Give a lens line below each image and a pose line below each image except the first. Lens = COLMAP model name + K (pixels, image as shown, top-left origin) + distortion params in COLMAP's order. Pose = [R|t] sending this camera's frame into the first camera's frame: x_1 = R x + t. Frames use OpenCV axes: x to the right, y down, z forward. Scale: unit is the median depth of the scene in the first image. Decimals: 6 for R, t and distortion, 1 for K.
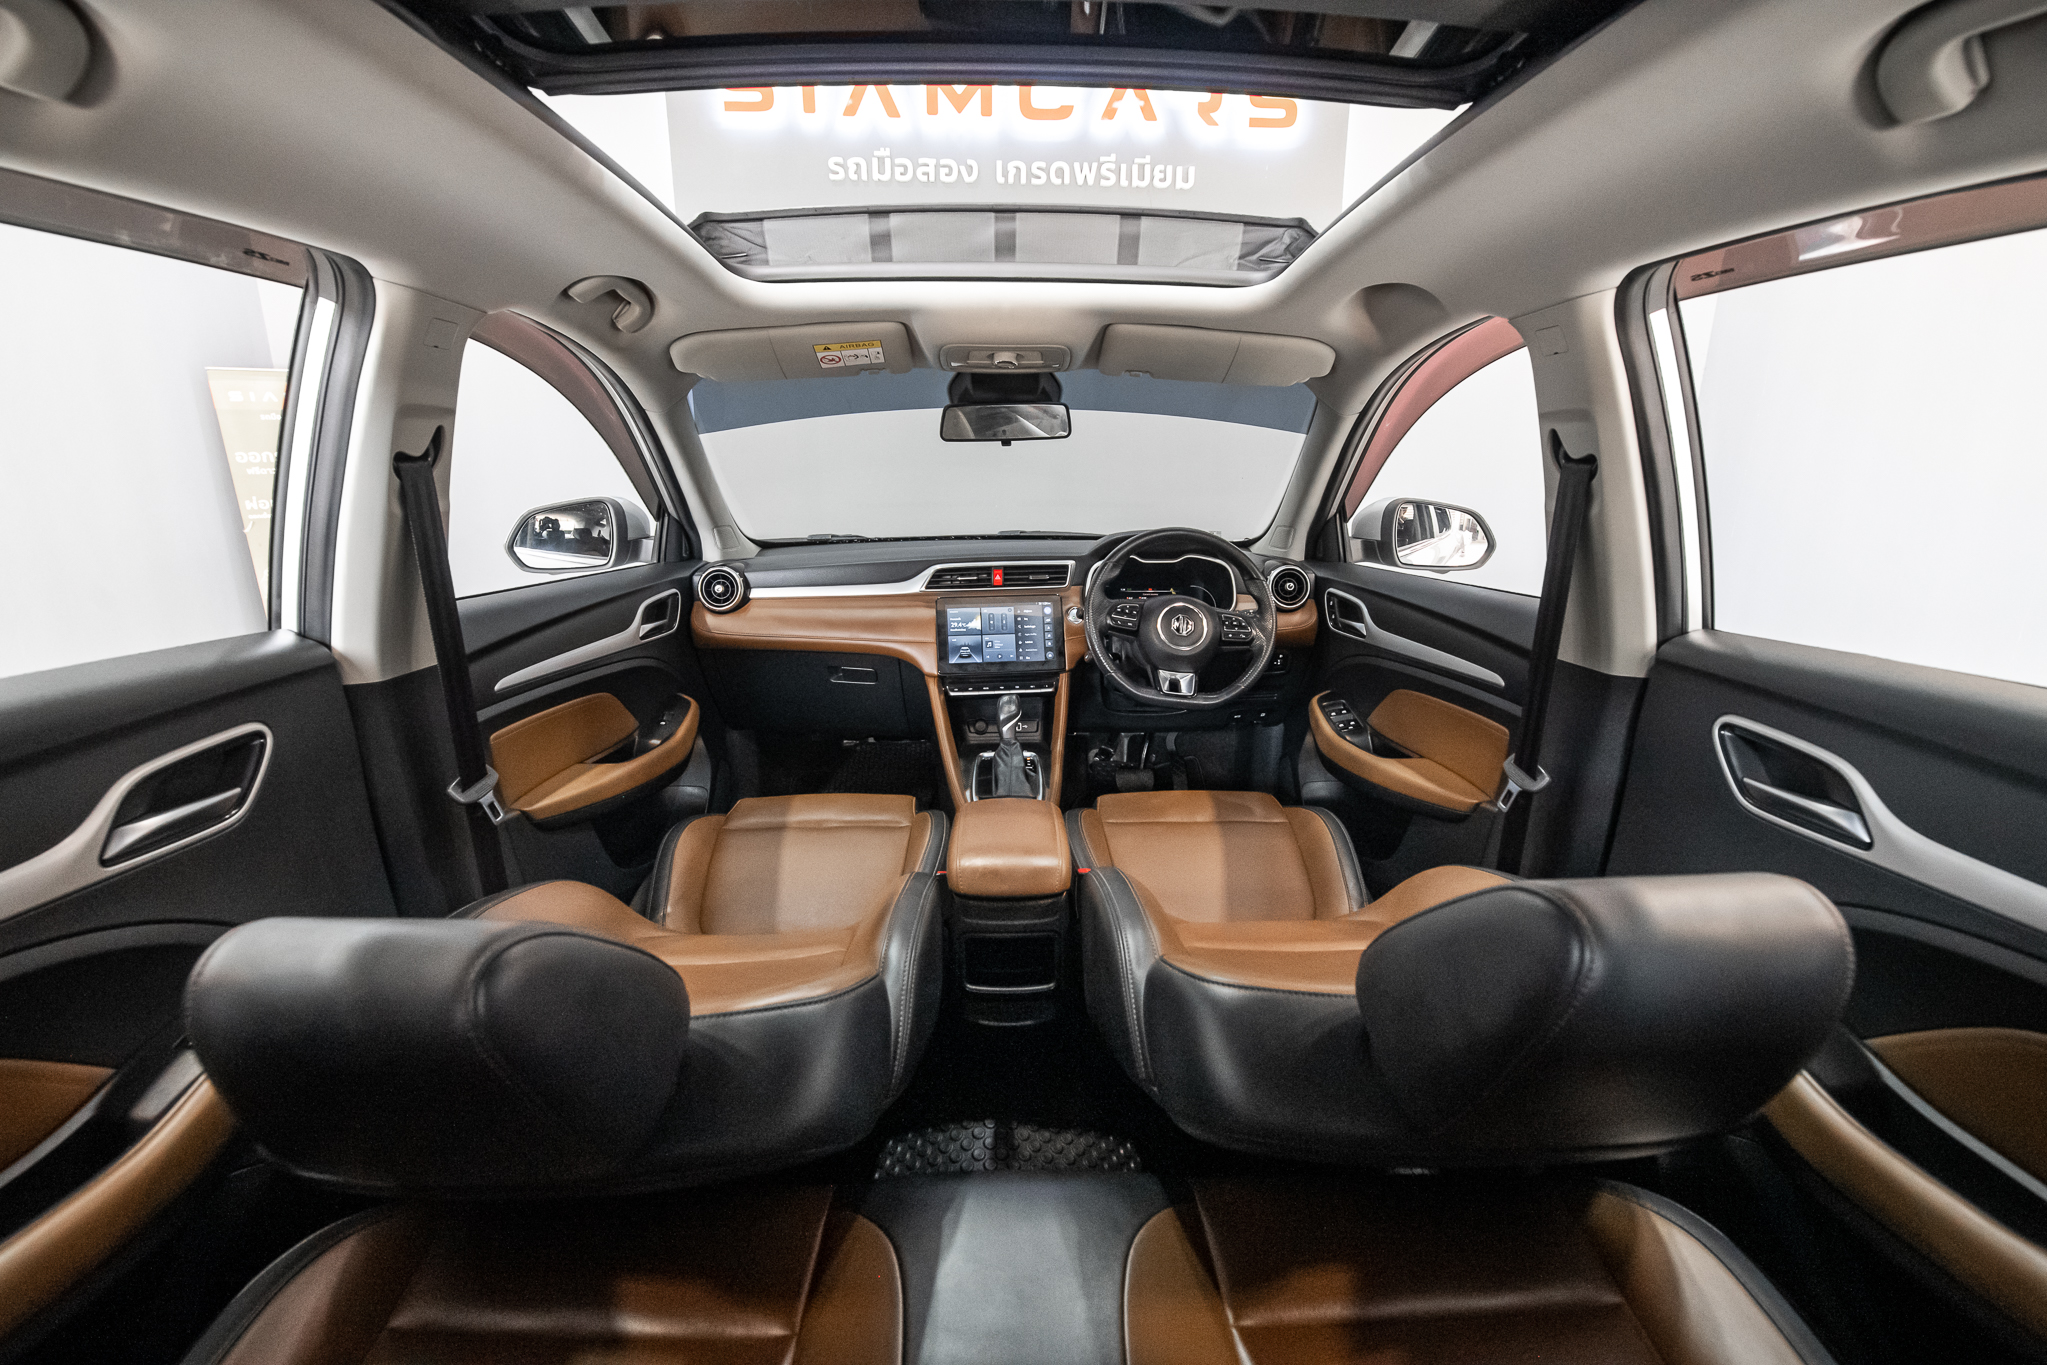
lens RADIAL K [[855.1, 0, 1032.5], [0, 855.1, 687.3], [0, 0, 1]] dist [-0.000470, -0.000148]
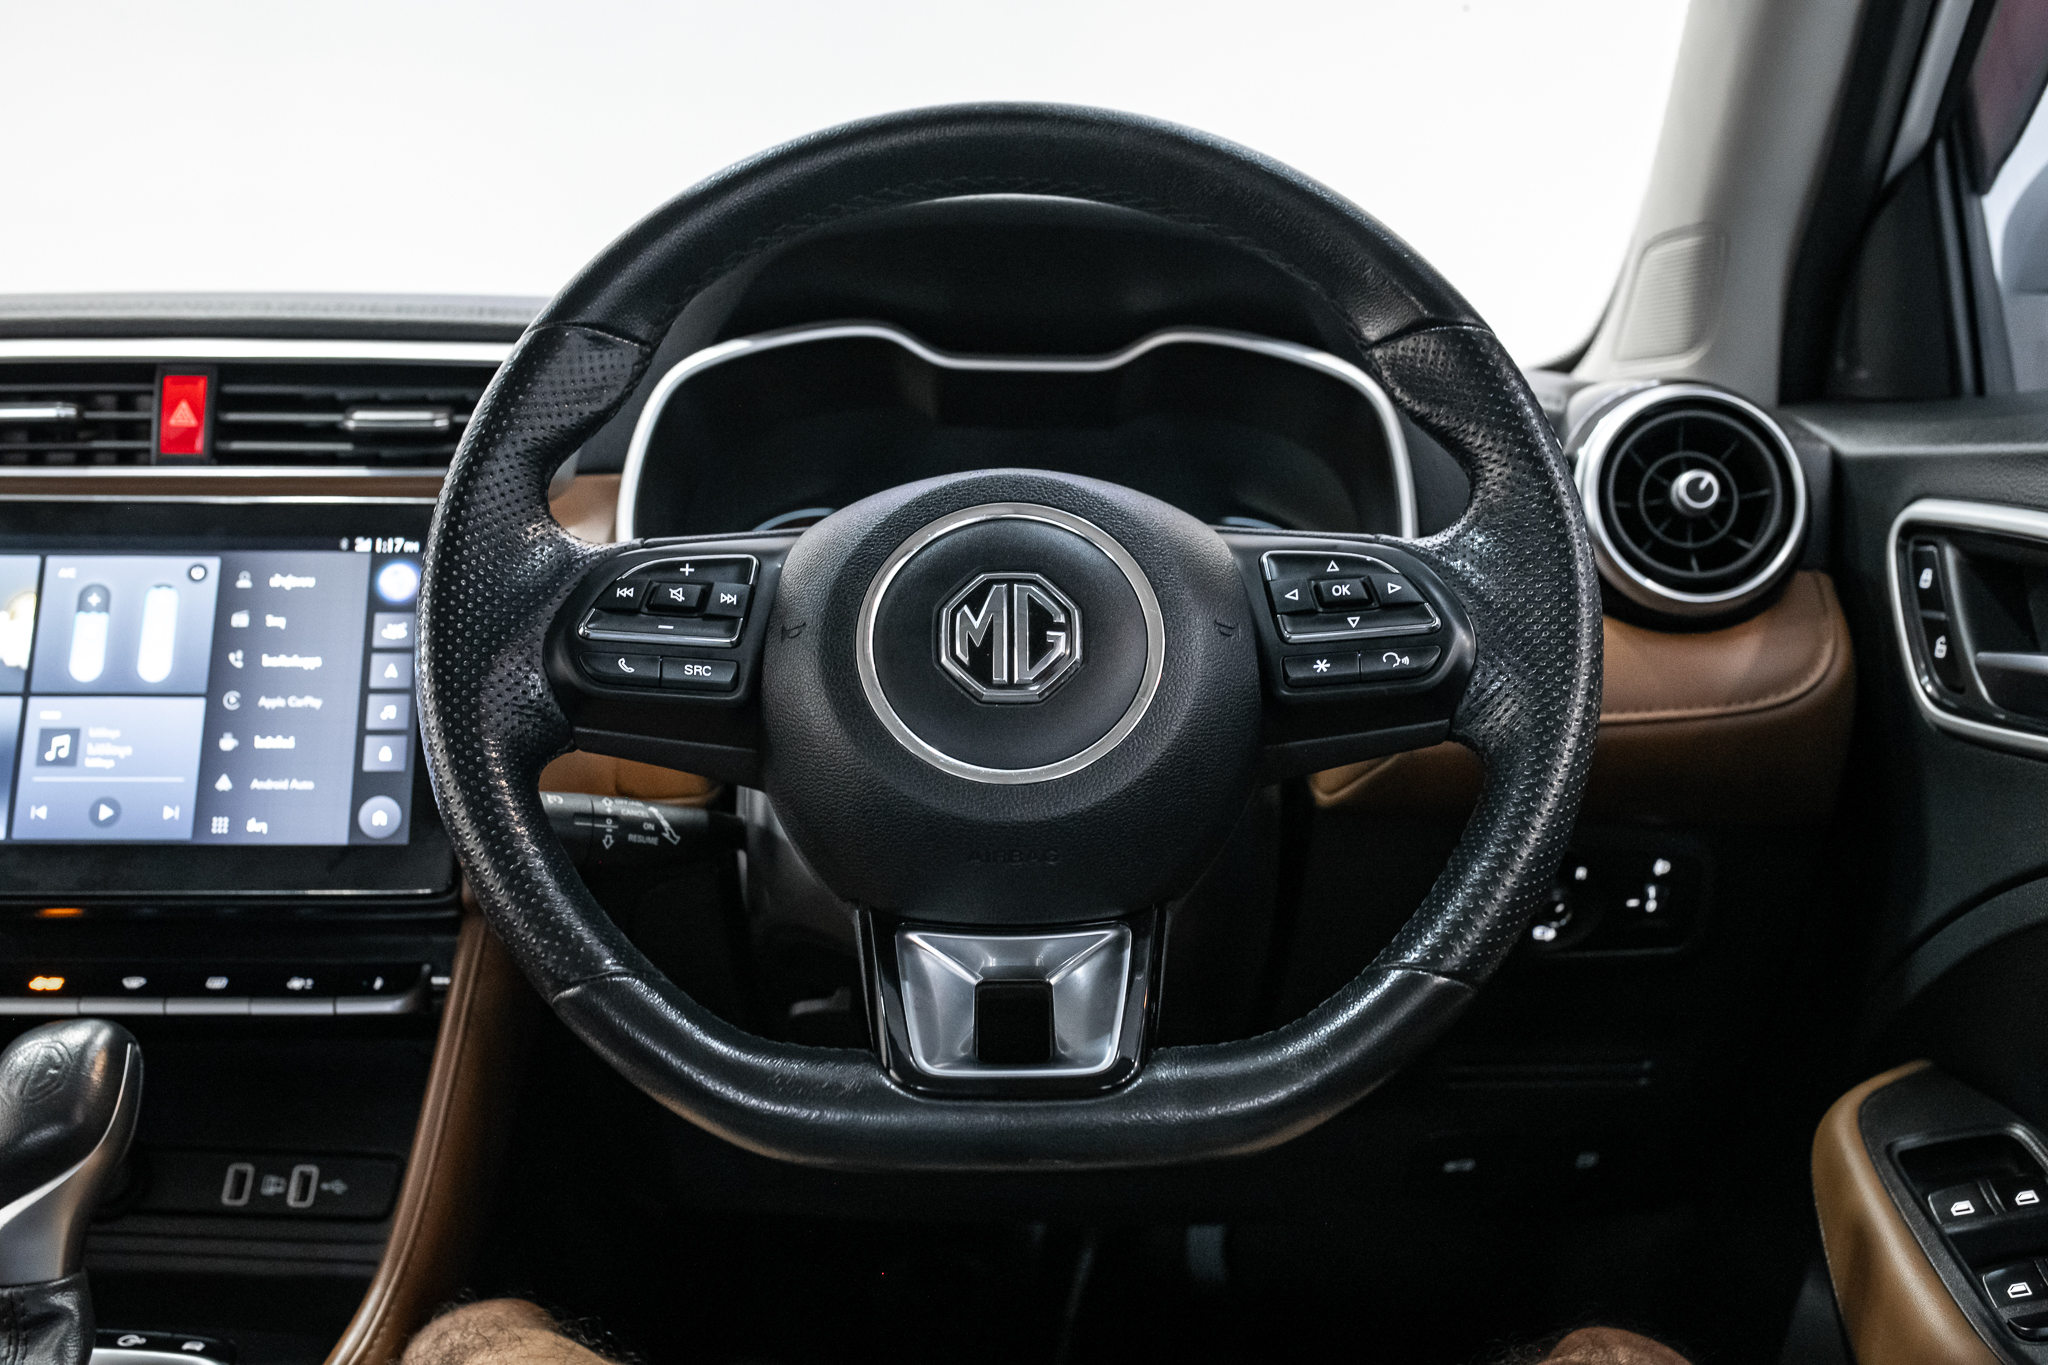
lens RADIAL K [[1993.4, 0, 1026.1], [0, 1993.4, 686.6], [0, 0, 1]] dist [-0.033872, 0.000000]
pose [[0.997777, 0.024699, -0.061898, 0.181155], [-0.033345, 0.989191, -0.142789, -0.008395], [0.057702, 0.144535, 0.987816, 0.563311]]
